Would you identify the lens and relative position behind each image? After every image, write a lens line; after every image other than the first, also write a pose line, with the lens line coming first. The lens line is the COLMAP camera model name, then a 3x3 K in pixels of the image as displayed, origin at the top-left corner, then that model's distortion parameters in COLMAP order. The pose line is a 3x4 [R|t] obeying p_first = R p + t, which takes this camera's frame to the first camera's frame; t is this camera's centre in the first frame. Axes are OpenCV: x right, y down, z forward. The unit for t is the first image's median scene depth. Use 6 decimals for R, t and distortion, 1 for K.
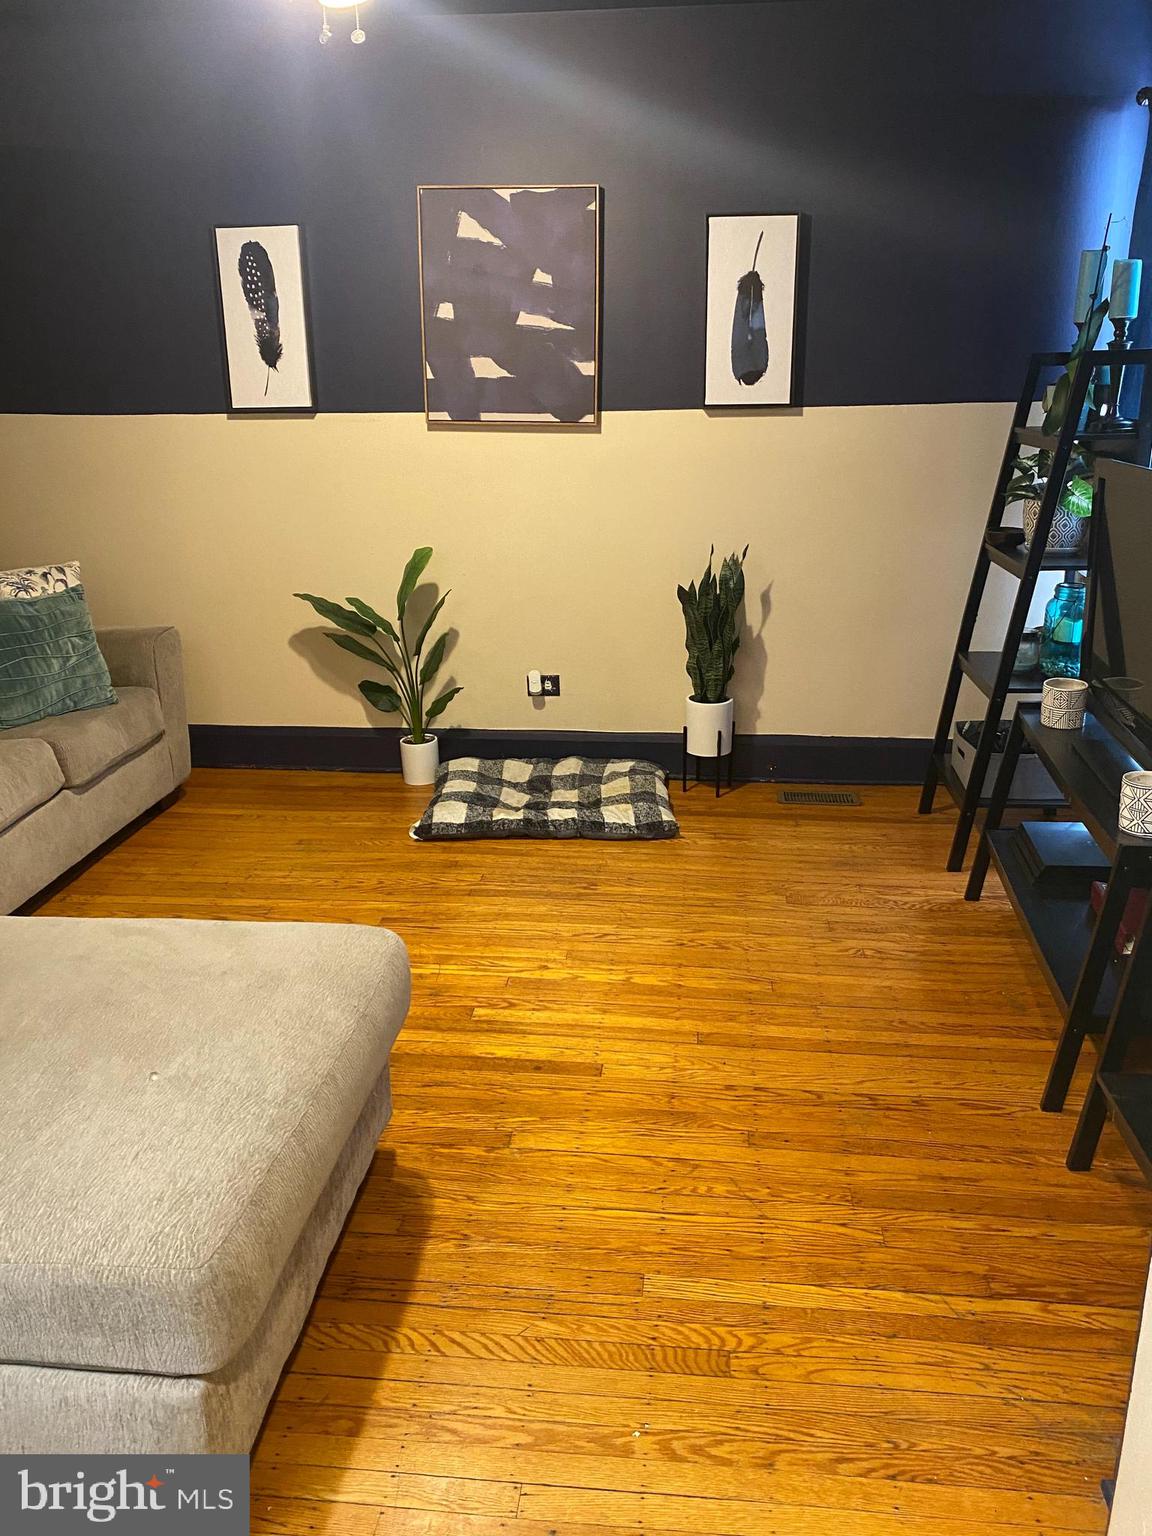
lens RADIAL K [[1181.9, 0, 575.7], [0, 1181.9, 742.5], [0, 0, 1]] dist [0.052325, -0.021559]
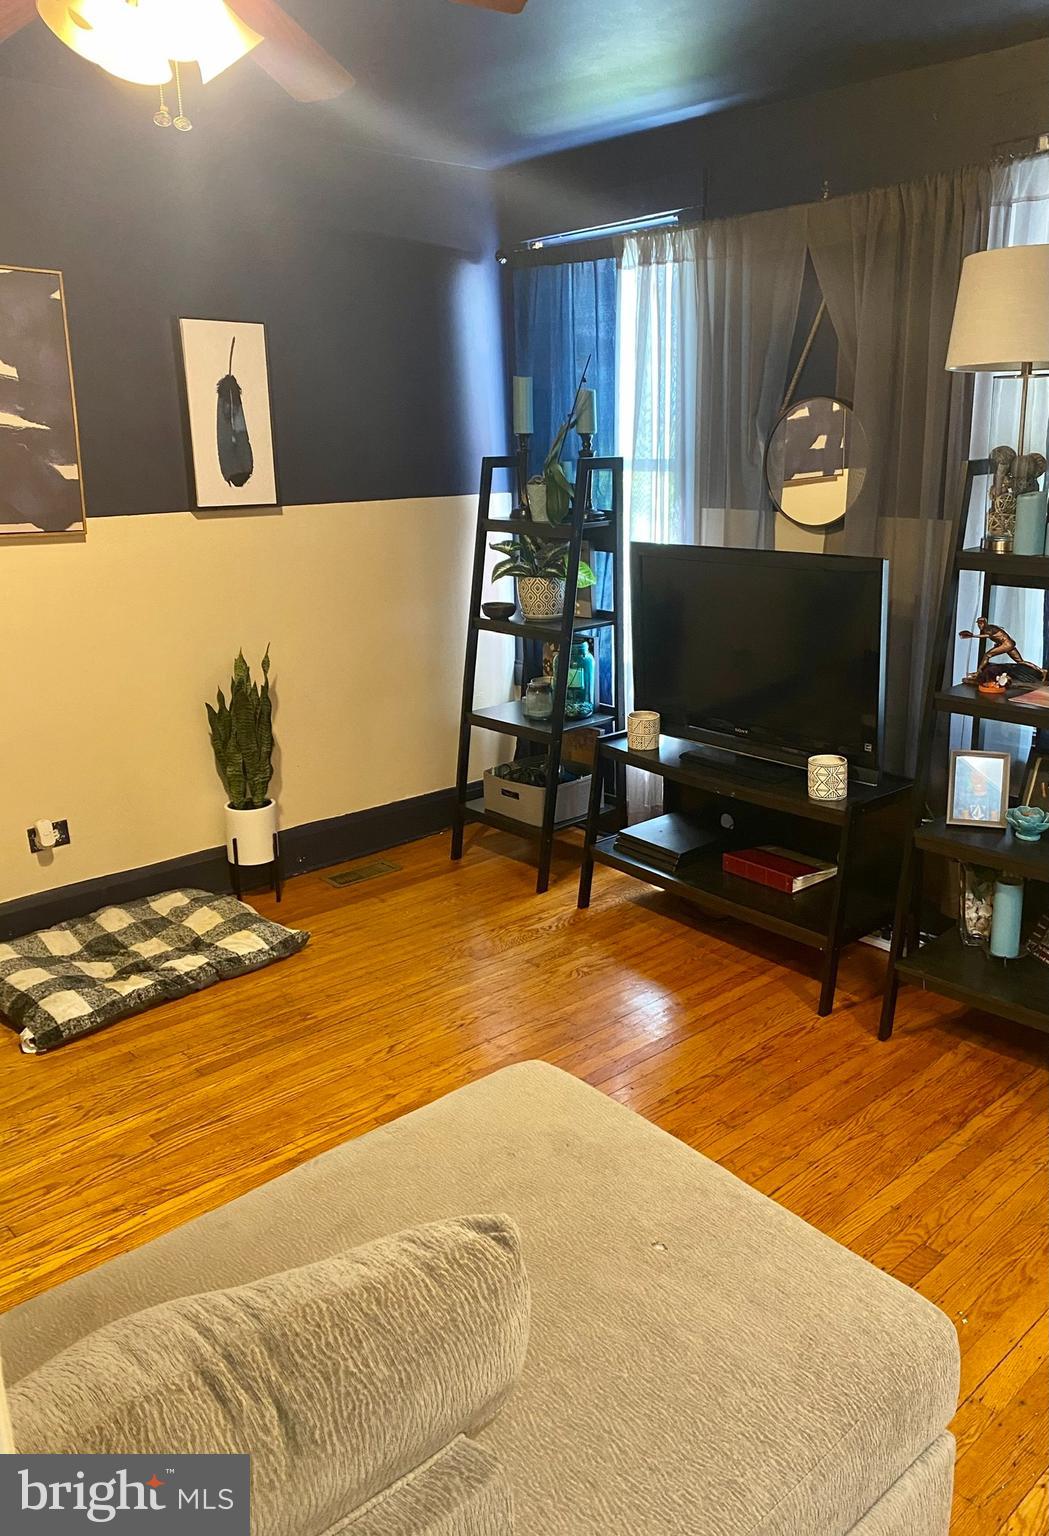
lens RADIAL K [[1200.2, 0, 540.8], [0, 1200.2, 752.6], [0, 0, 1]] dist [0.039853, -0.029441]
pose [[0.644053, -0.192505, 0.740363, -0.482933], [0.230760, 0.971626, 0.051895, -0.079611], [-0.729346, 0.137423, 0.670201, 0.174510]]
